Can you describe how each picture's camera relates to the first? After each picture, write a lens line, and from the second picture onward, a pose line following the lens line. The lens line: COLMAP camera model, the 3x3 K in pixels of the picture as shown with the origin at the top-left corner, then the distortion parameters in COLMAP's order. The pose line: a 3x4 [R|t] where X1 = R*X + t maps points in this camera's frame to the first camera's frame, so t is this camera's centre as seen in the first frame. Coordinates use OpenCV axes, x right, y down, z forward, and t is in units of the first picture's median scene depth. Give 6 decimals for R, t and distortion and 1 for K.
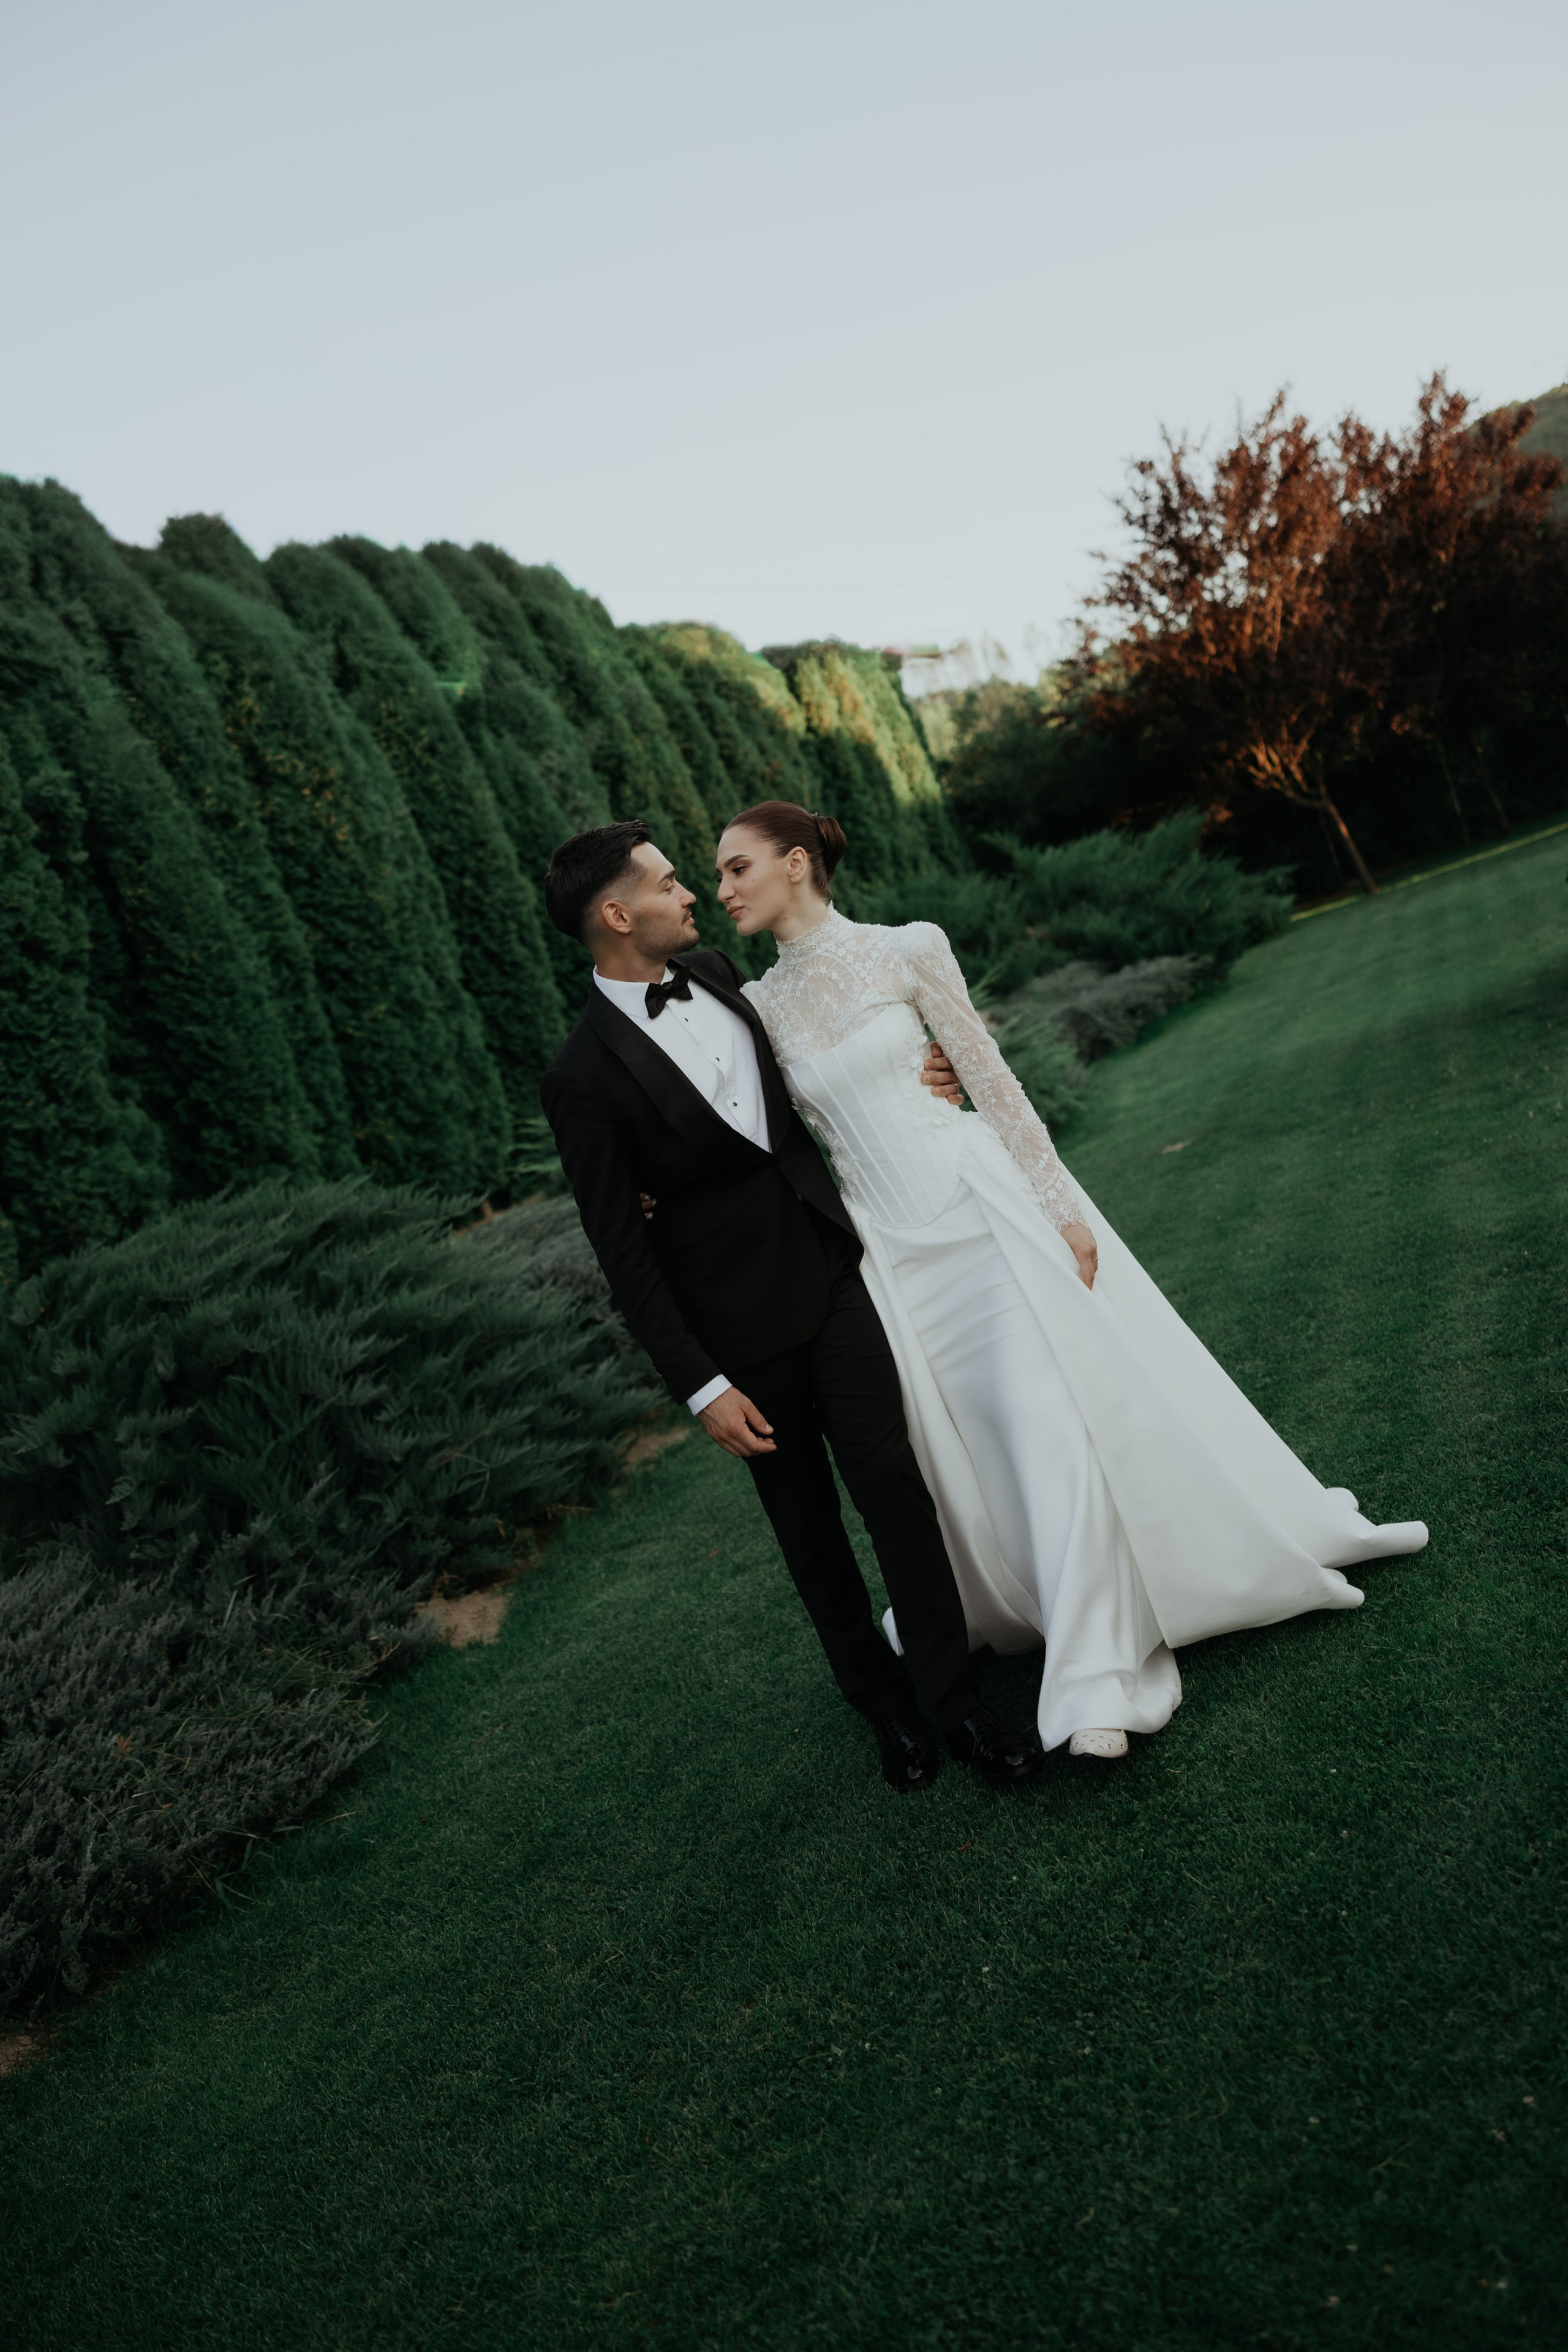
lens RADIAL K [[1909.8, 0, 784.2], [0, 1909.8, 1174.3], [0, 0, 1]] dist [0.019747, 0.016739]
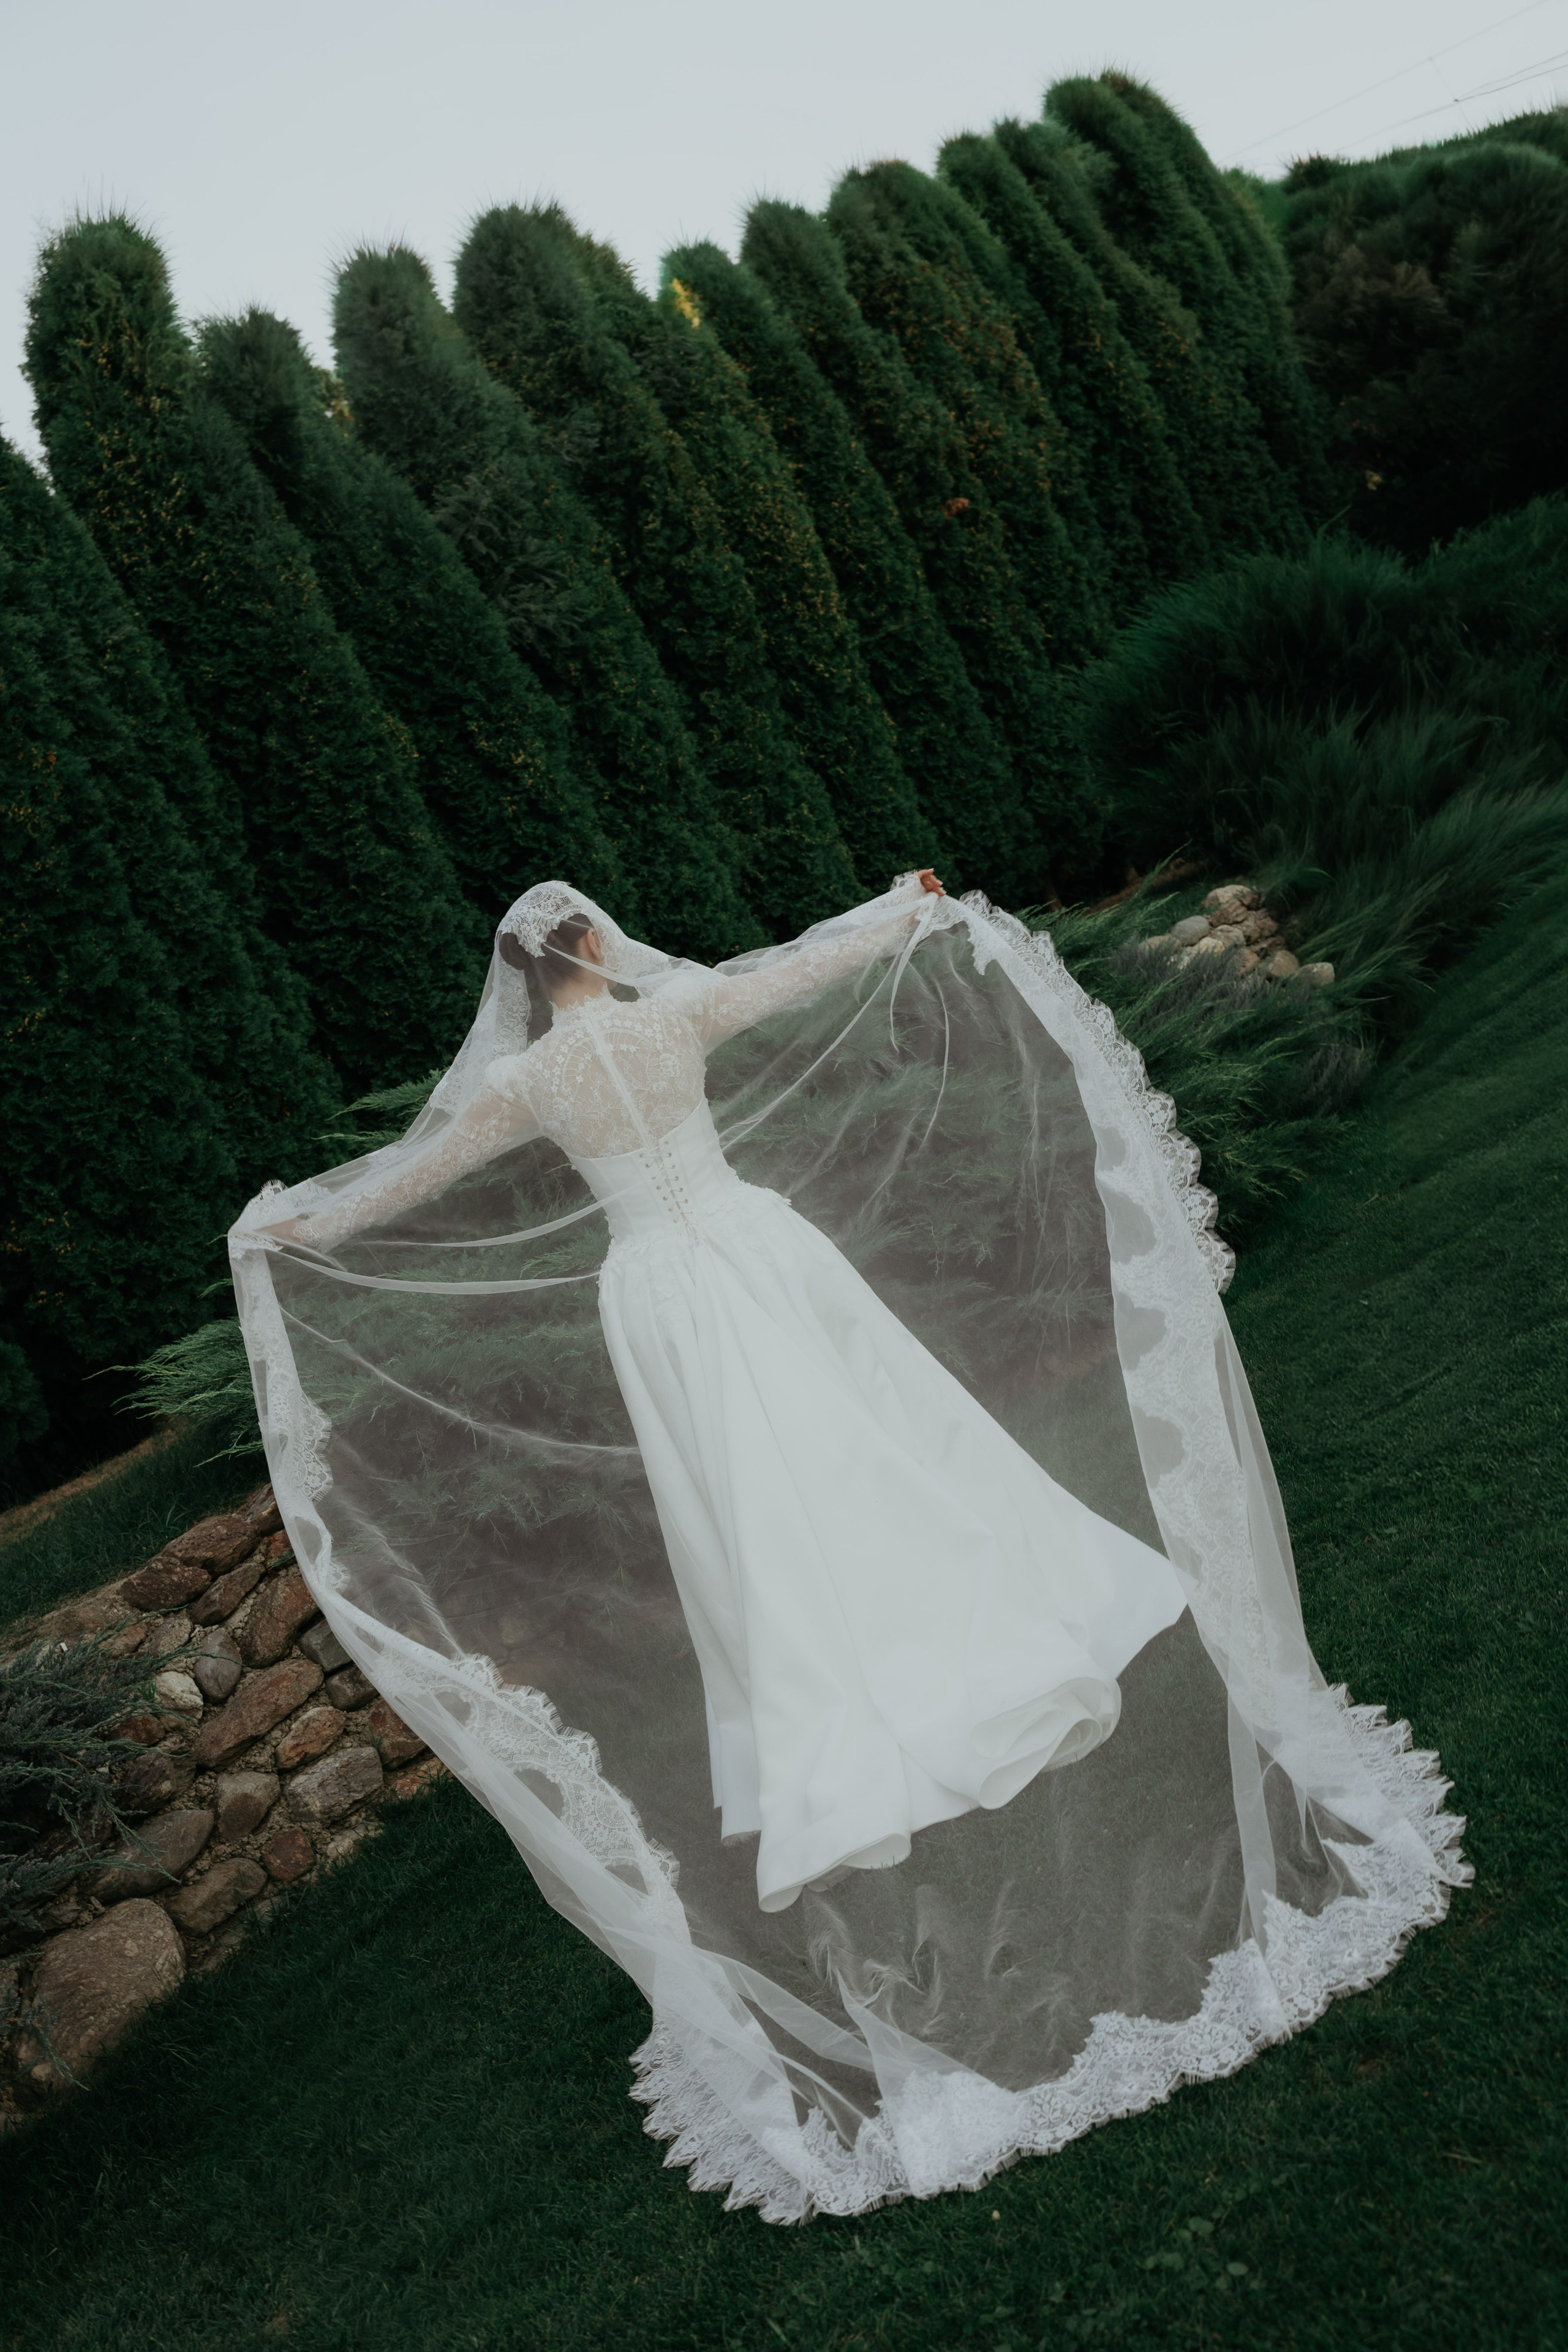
lens RADIAL K [[2446.0, 0, 784.3], [0, 2446.0, 1181.3], [0, 0, 1]] dist [-0.005189, 0.000000]
pose [[0.974311, -0.030842, -0.223087, 0.148434], [0.054452, 0.993449, 0.100468, -0.092563], [0.218527, -0.110035, 0.969607, 0.333884]]
